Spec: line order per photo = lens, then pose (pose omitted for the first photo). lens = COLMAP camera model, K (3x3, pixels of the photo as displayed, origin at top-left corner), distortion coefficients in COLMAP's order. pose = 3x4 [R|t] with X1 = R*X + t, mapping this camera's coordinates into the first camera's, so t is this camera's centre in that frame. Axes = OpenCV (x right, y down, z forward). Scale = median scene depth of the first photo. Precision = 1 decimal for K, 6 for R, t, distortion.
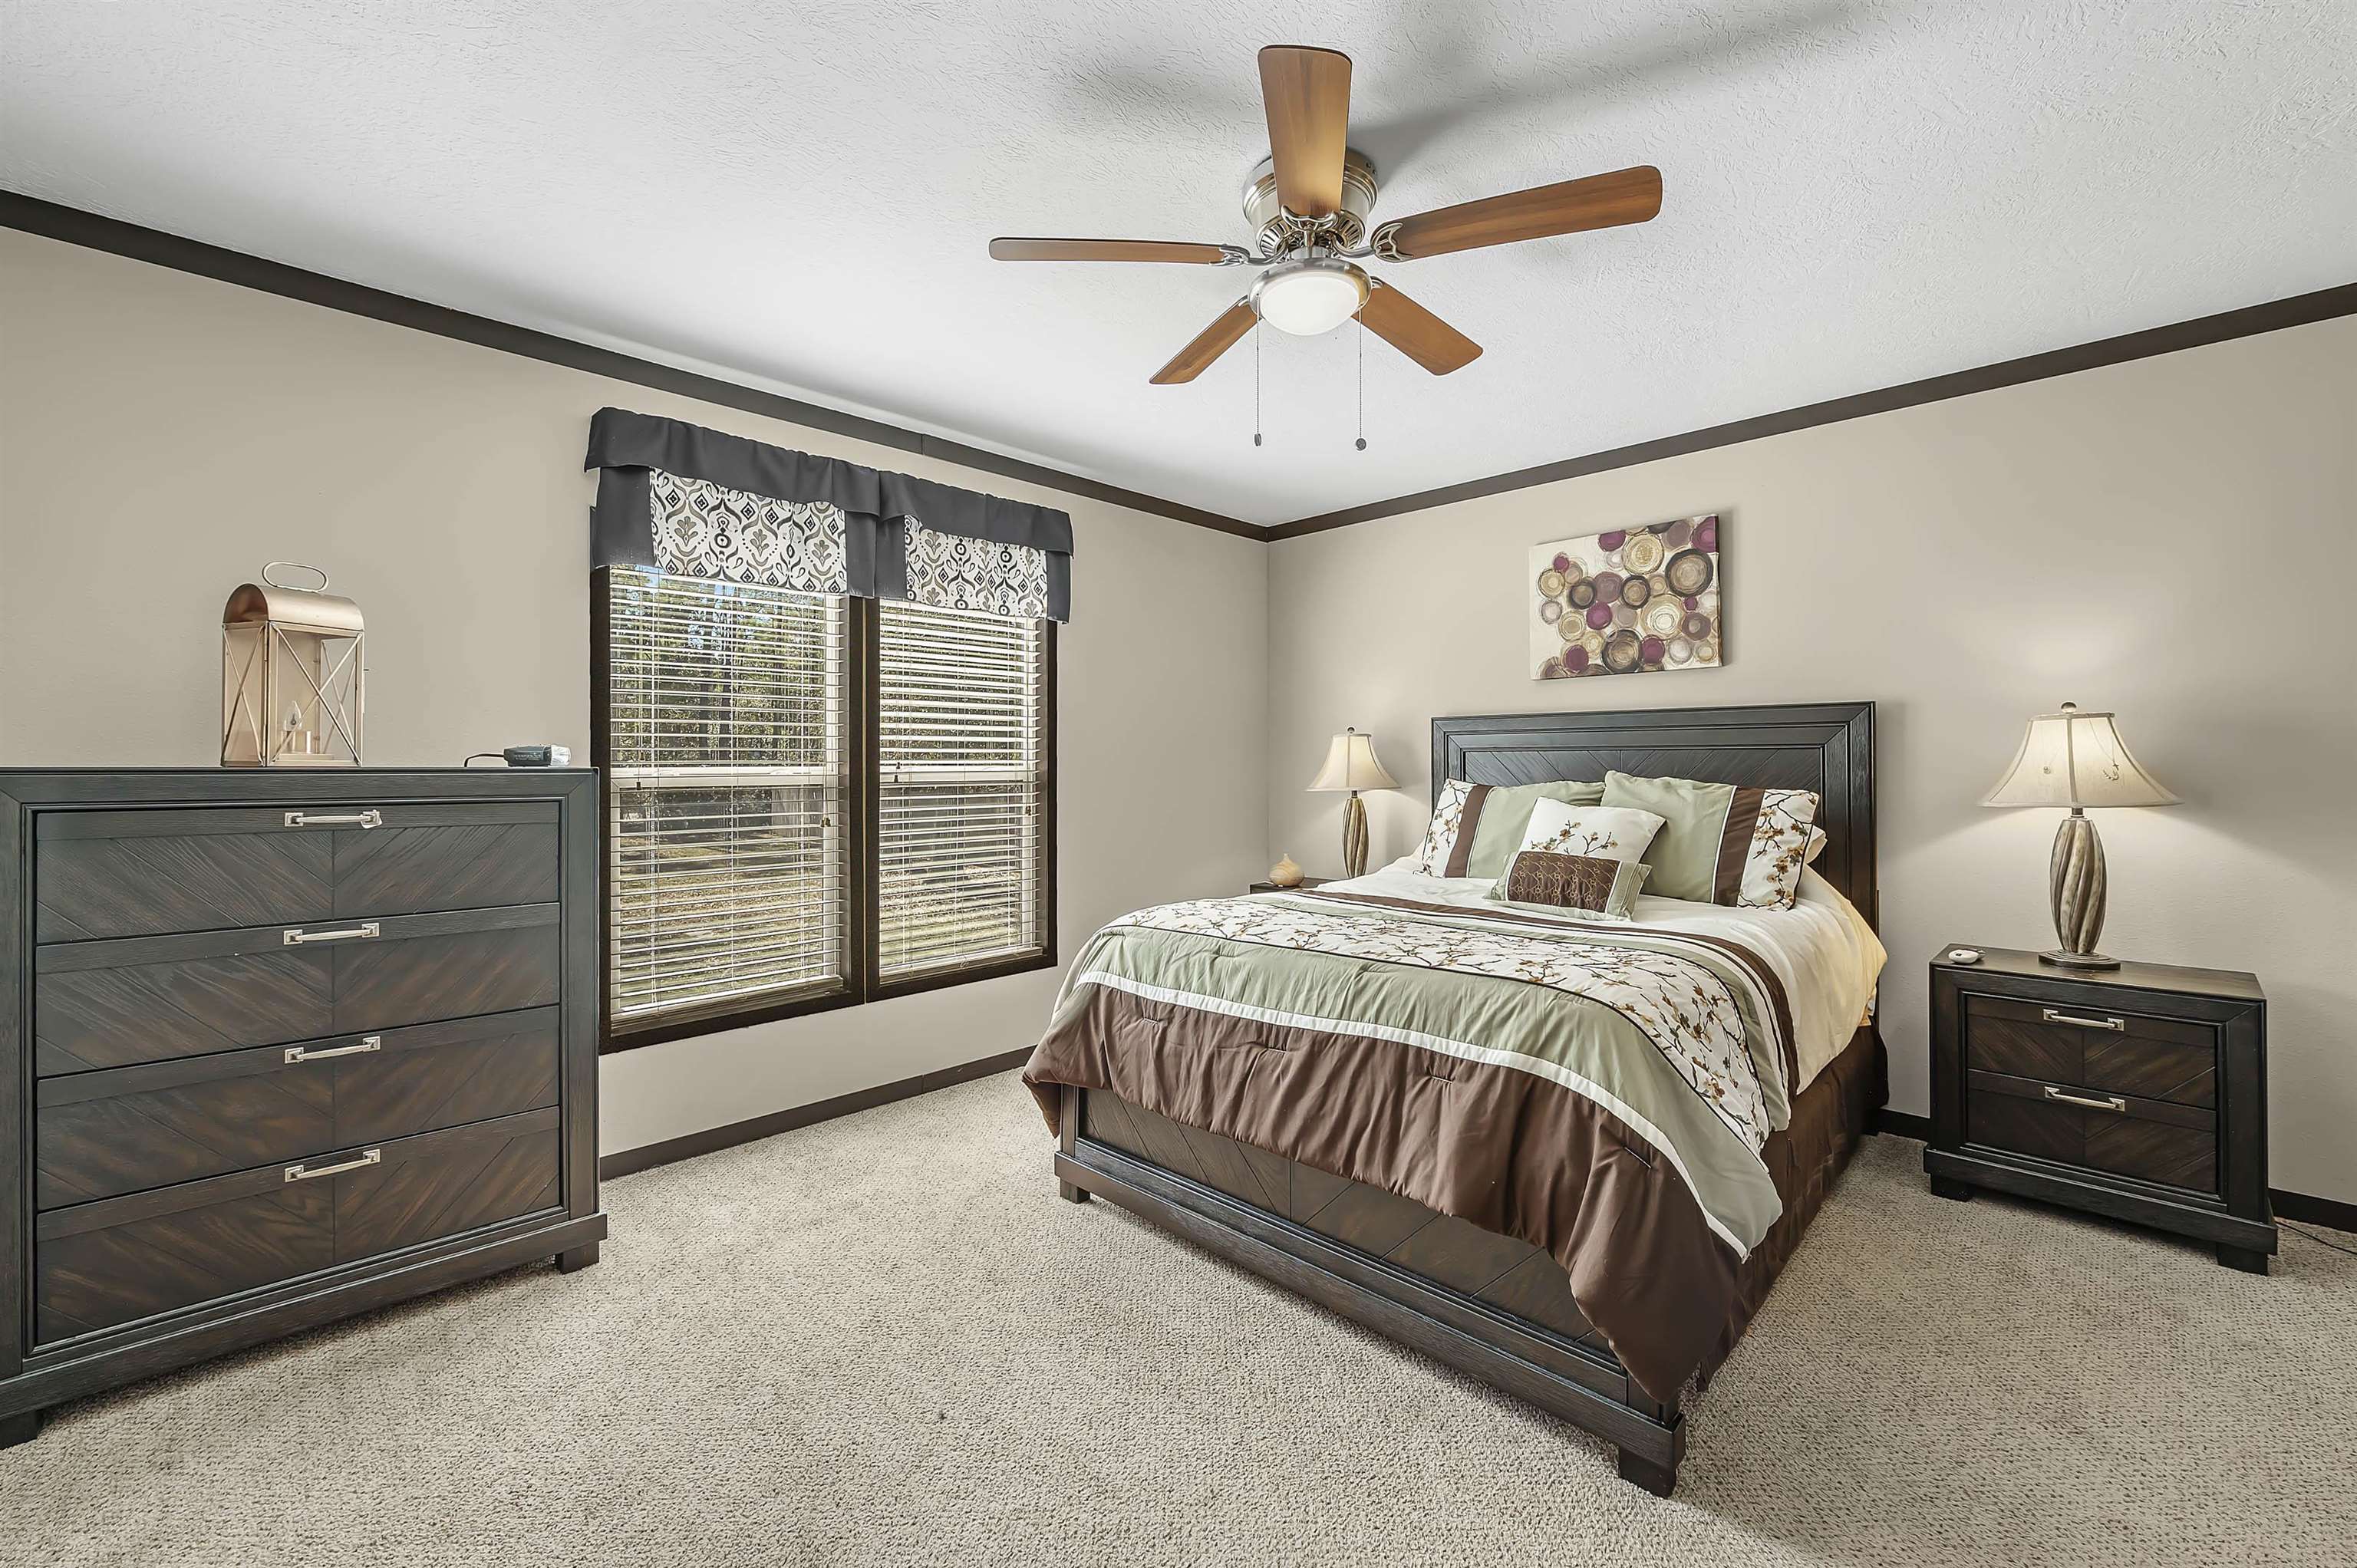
lens RADIAL K [[938.5, 0, 1167.7], [0, 938.5, 773.8], [0, 0, 1]] dist [-0.010135, -0.000463]
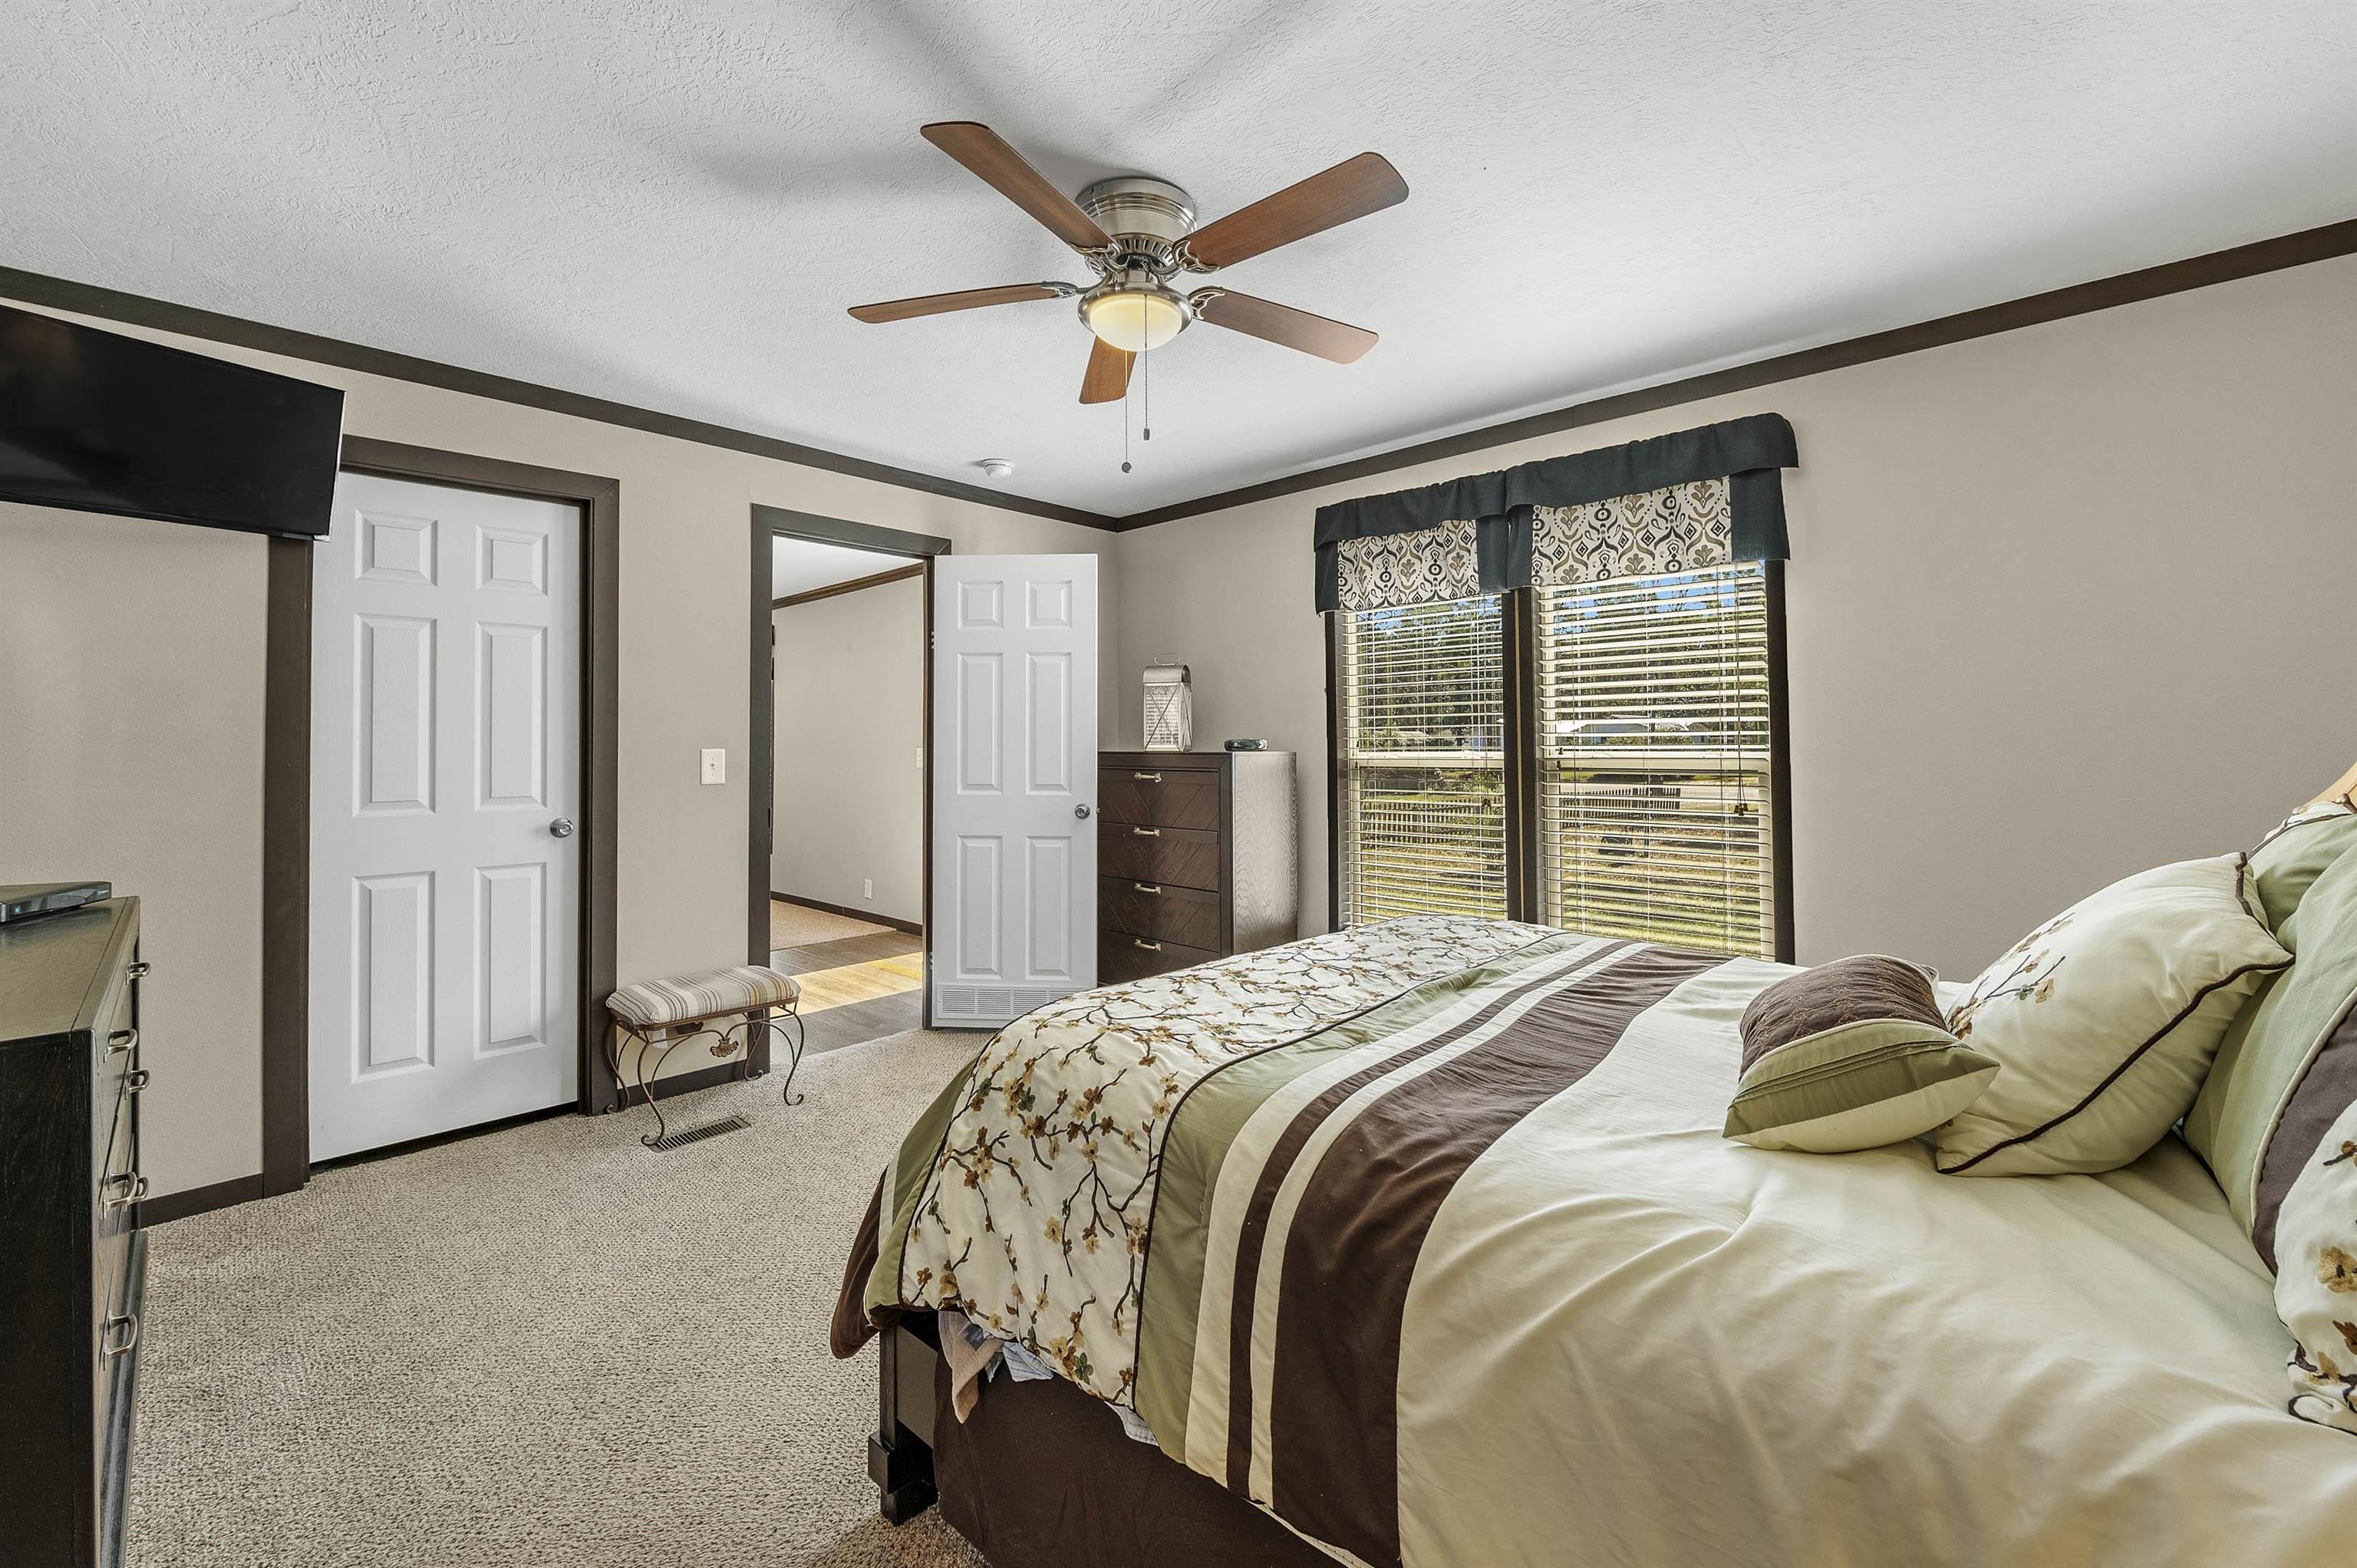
lens RADIAL K [[957.2, 0, 1180.8], [0, 957.2, 725.0], [0, 0, 1]] dist [-0.015770, -0.000150]
pose [[0.032706, -0.018331, -0.999297, 0.757244], [-0.005366, 0.999814, -0.018517, -0.016773], [0.999451, 0.005968, 0.032602, 0.615255]]
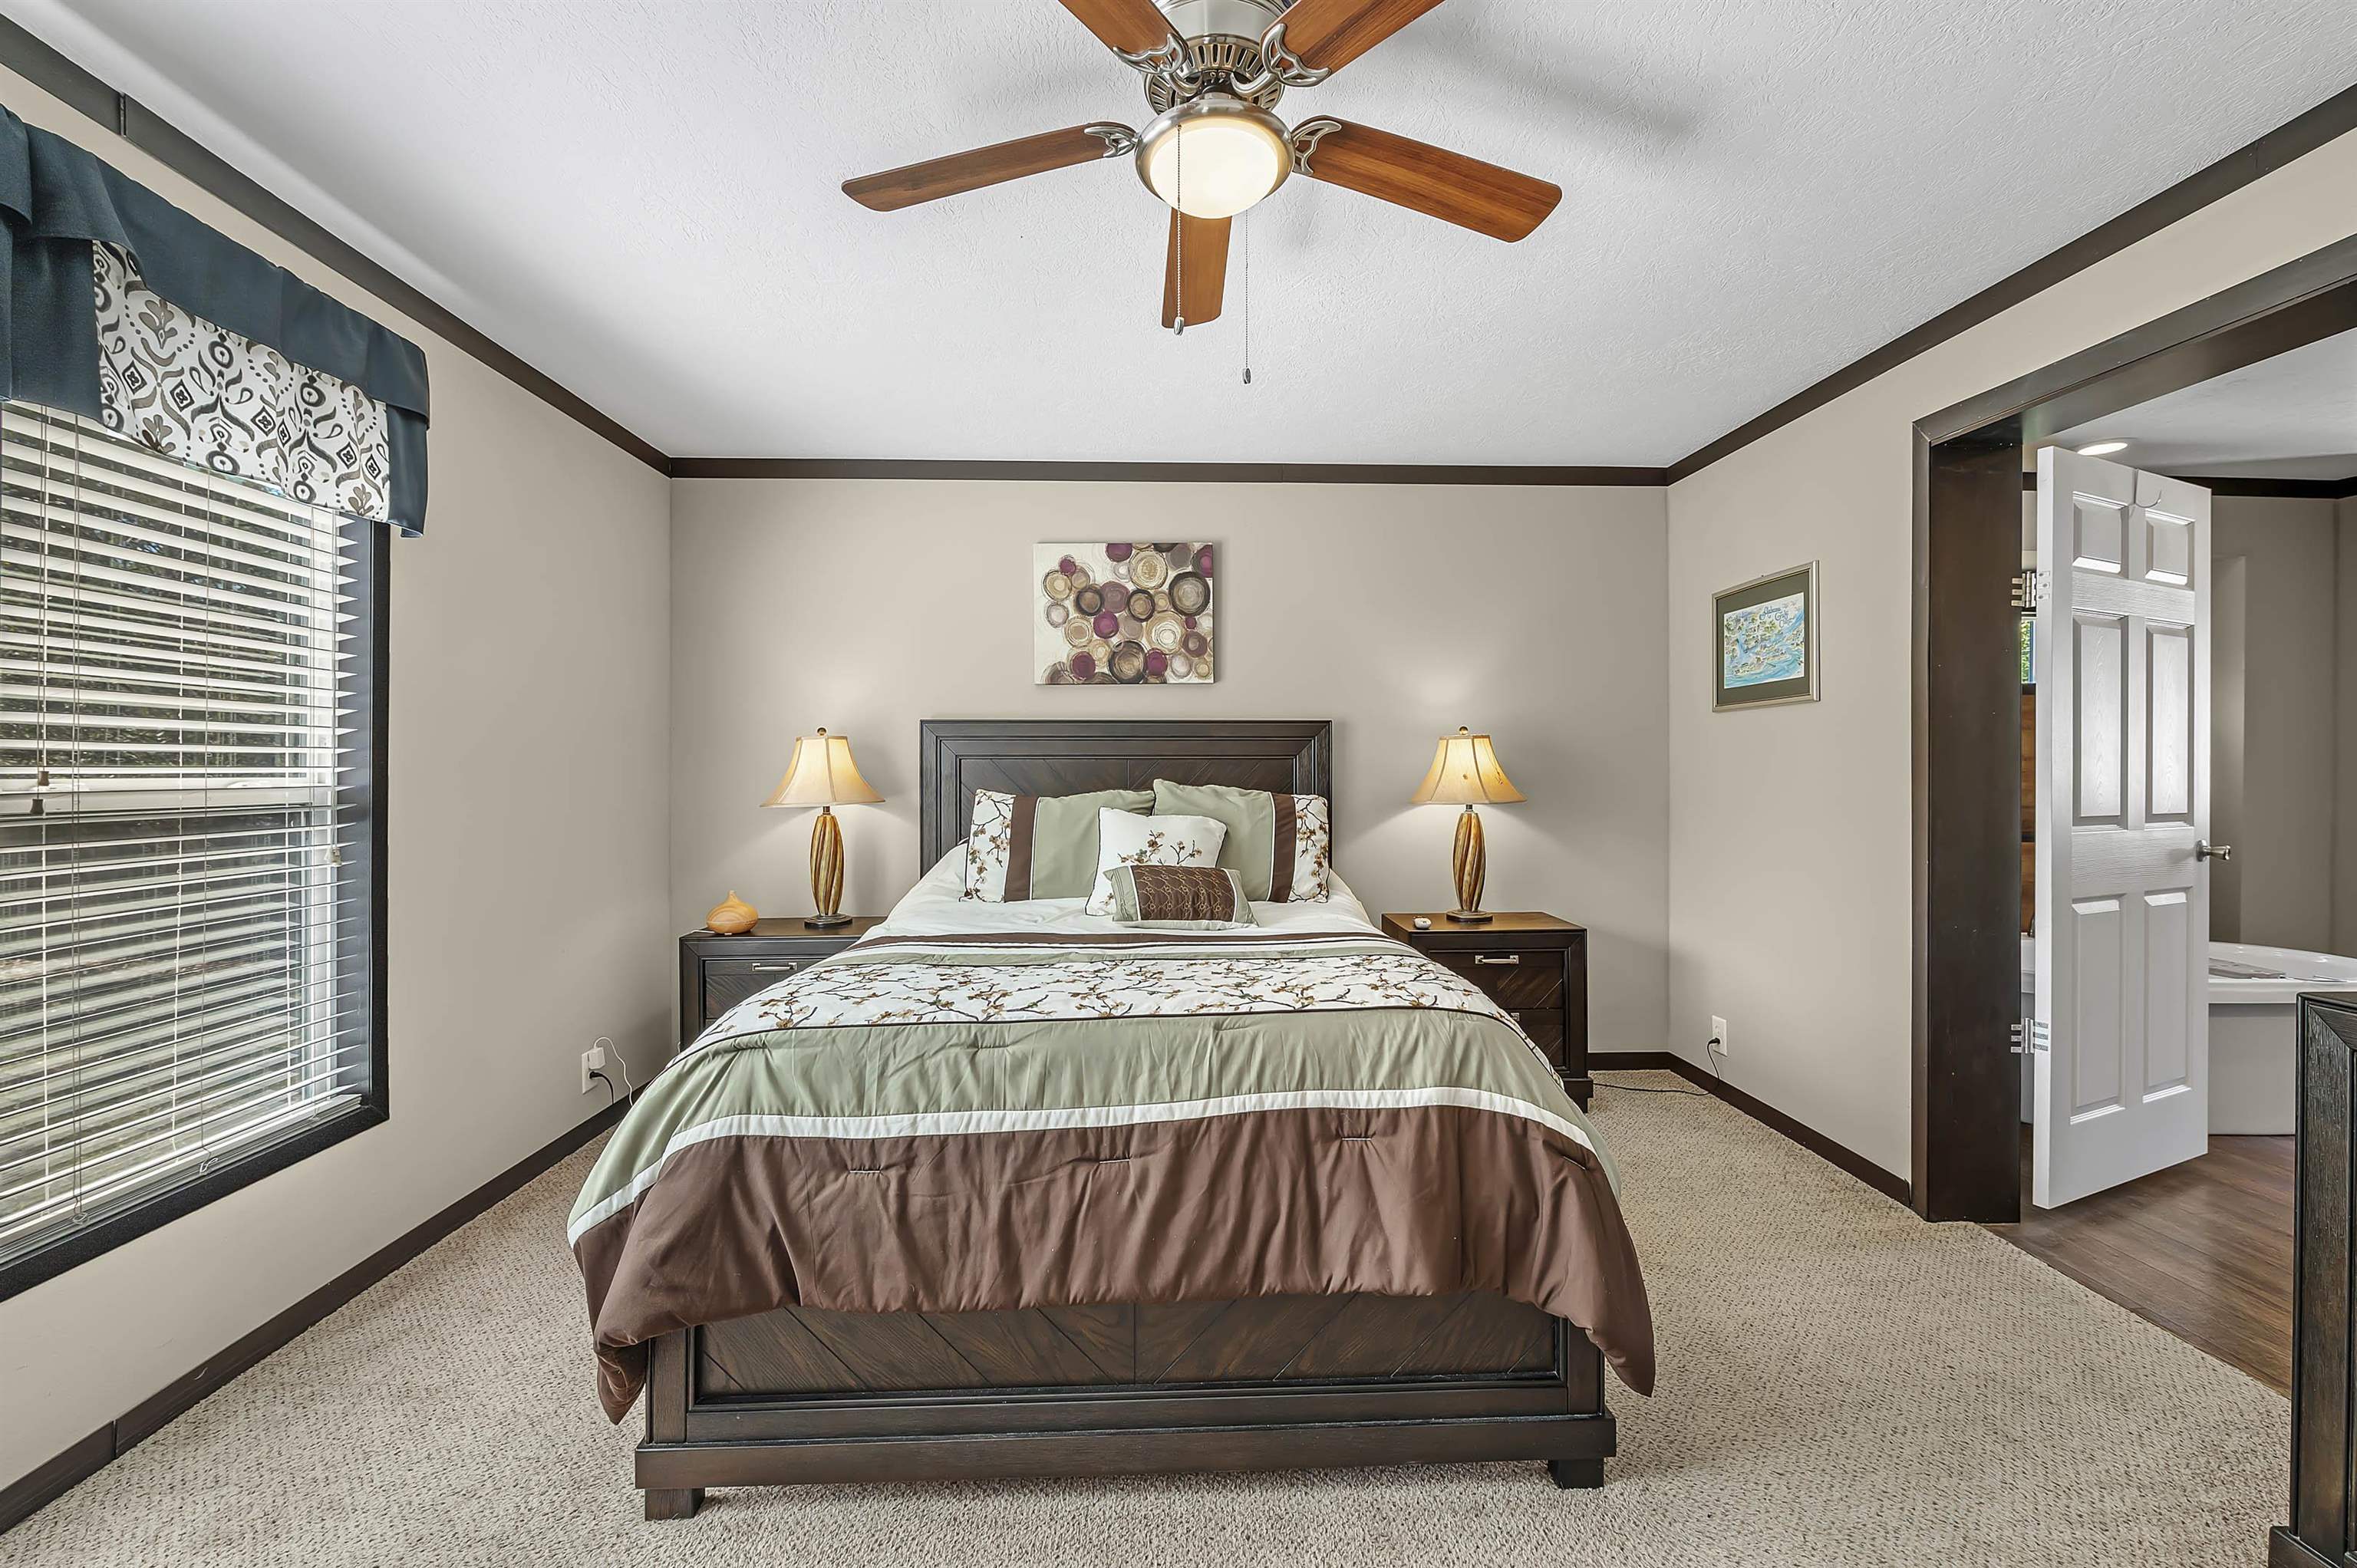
lens RADIAL K [[938.5, 0, 1167.7], [0, 938.5, 773.8], [0, 0, 1]] dist [-0.010135, -0.000463]
pose [[0.682358, -0.002642, 0.731013, -0.261625], [0.008972, 0.999948, -0.004761, -0.004237], [-0.730963, 0.009807, 0.682347, 0.307480]]
